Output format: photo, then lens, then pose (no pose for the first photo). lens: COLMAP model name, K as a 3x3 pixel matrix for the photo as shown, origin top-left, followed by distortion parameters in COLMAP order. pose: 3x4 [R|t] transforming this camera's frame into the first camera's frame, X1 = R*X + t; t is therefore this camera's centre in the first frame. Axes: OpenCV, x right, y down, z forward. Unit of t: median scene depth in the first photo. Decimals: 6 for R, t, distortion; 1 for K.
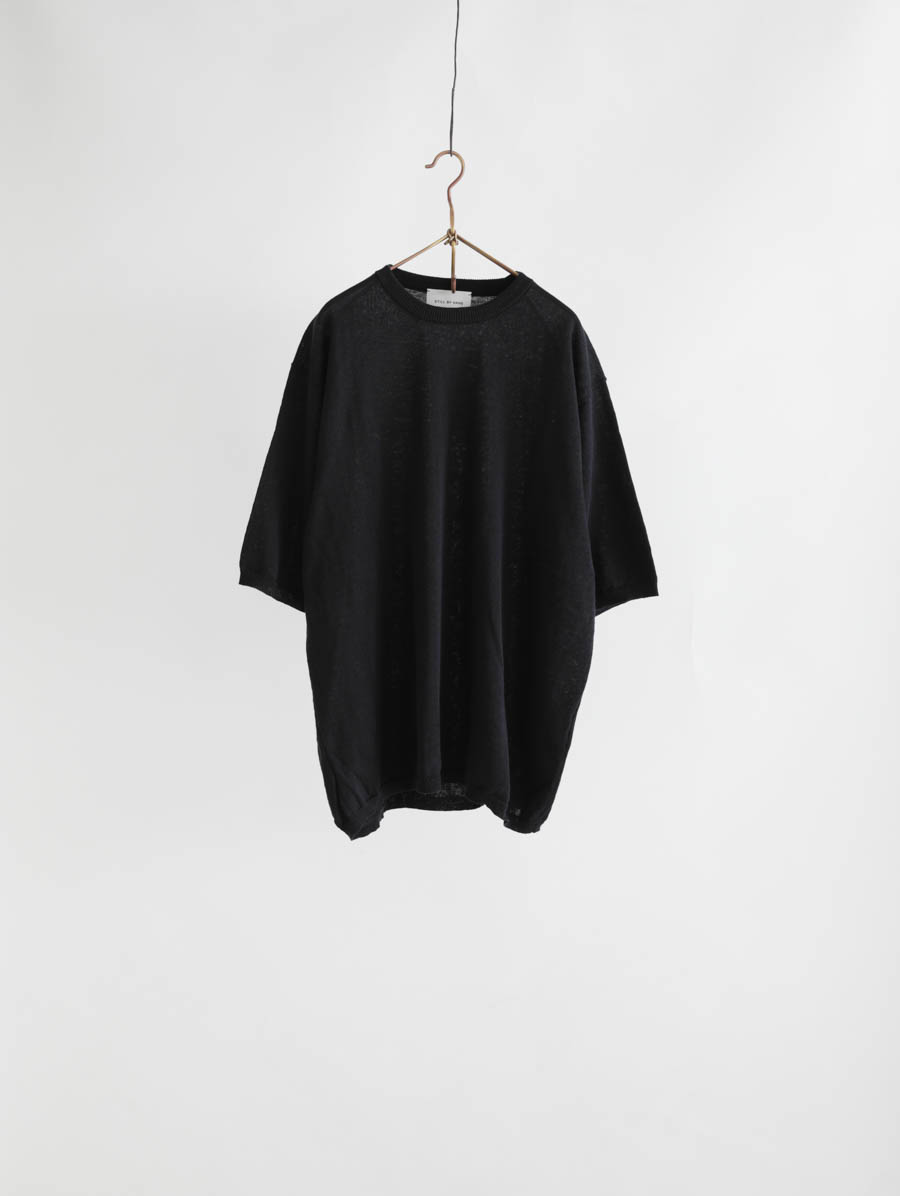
lens RADIAL K [[1665.1, 0, 450.0], [0, 1665.1, 598.0], [0, 0, 1]] dist [-0.024787, -0.013564]
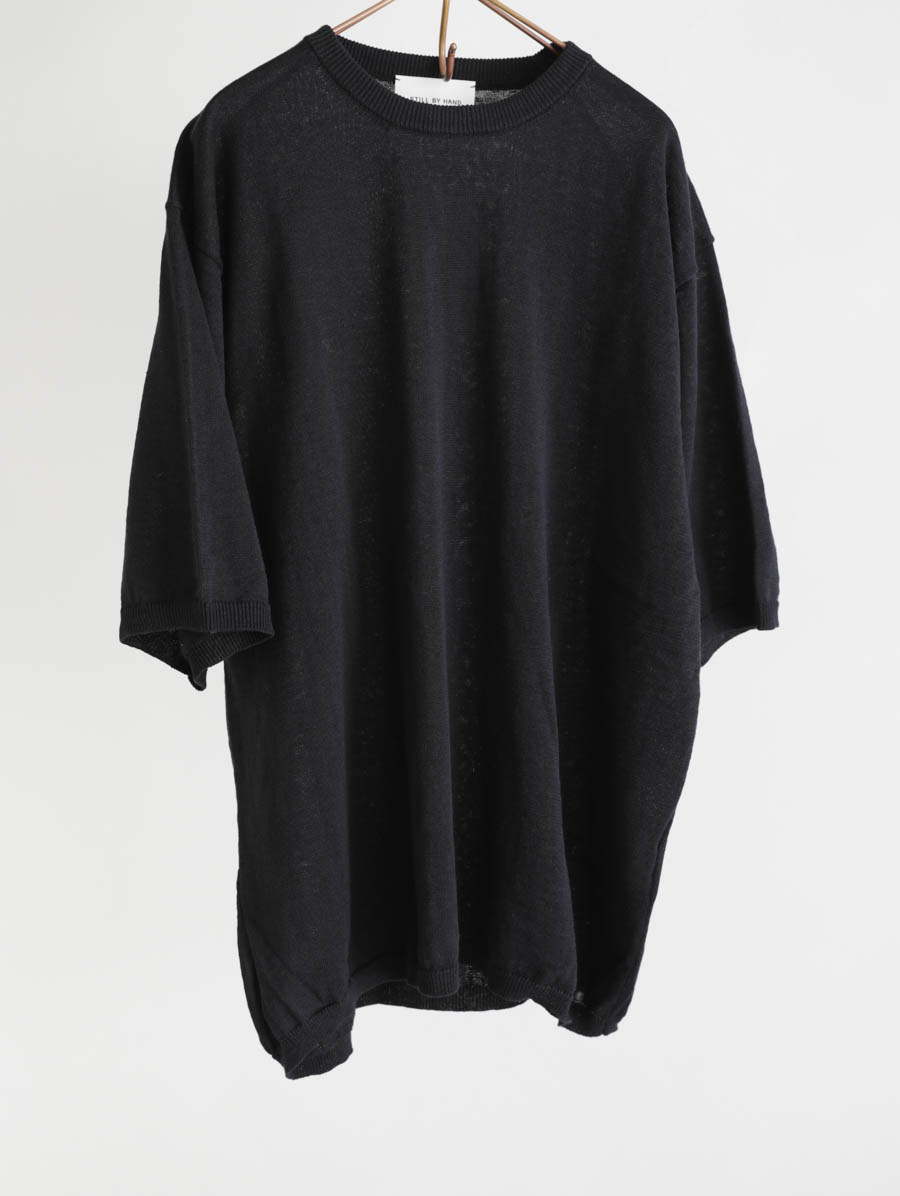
lens RADIAL K [[1724.9, 0, 449.4], [0, 1724.9, 630.9], [0, 0, 1]] dist [0.125724, -0.014429]
pose [[0.993084, -0.029975, 0.113518, -0.068045], [0.024070, 0.998302, 0.053038, -0.032398], [-0.114915, -0.049939, 0.992119, 0.418064]]
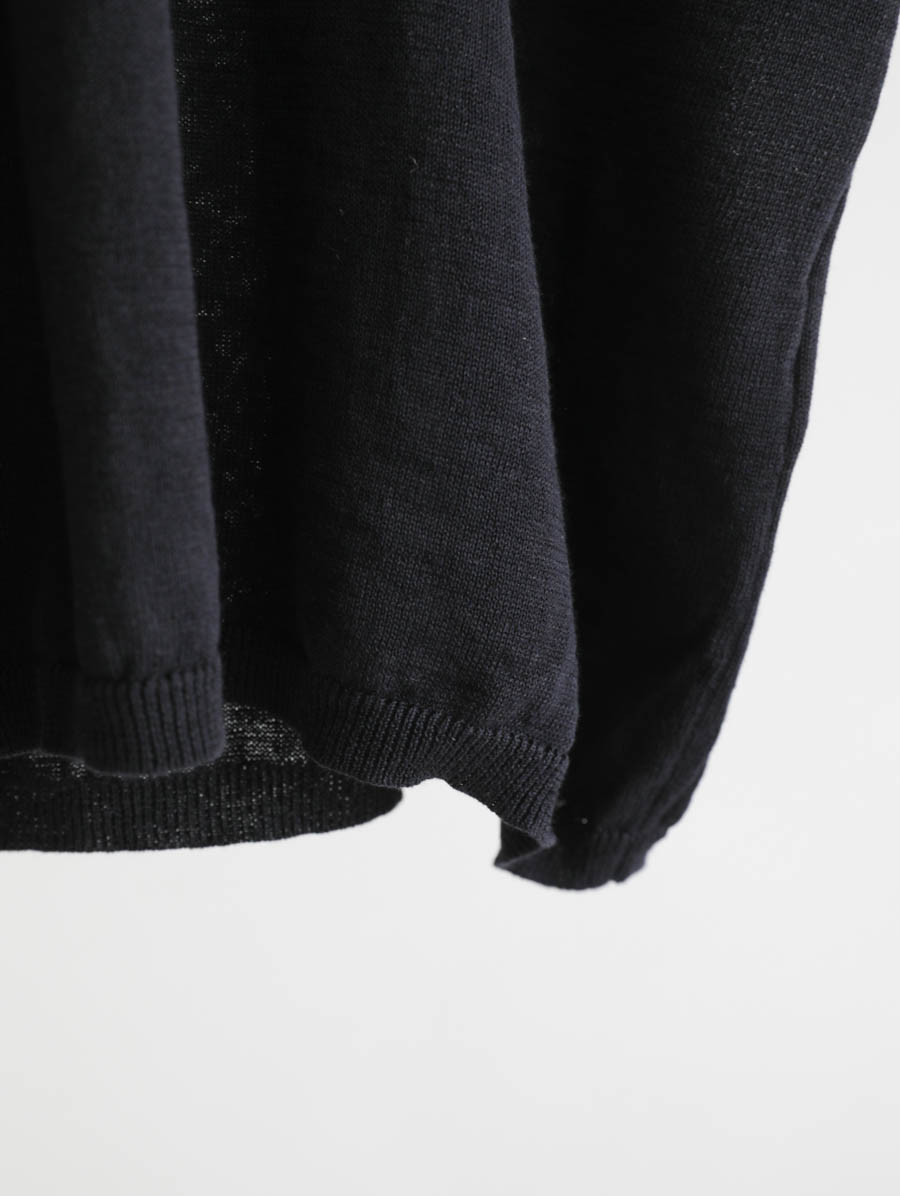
lens RADIAL K [[1665.1, 0, 450.0], [0, 1665.1, 598.0], [0, 0, 1]] dist [-0.024787, -0.013564]
pose [[0.938520, -0.080226, 0.335774, -0.035745], [0.060360, 0.995775, 0.069205, 0.091262], [-0.339907, -0.044683, 0.939397, 0.820988]]
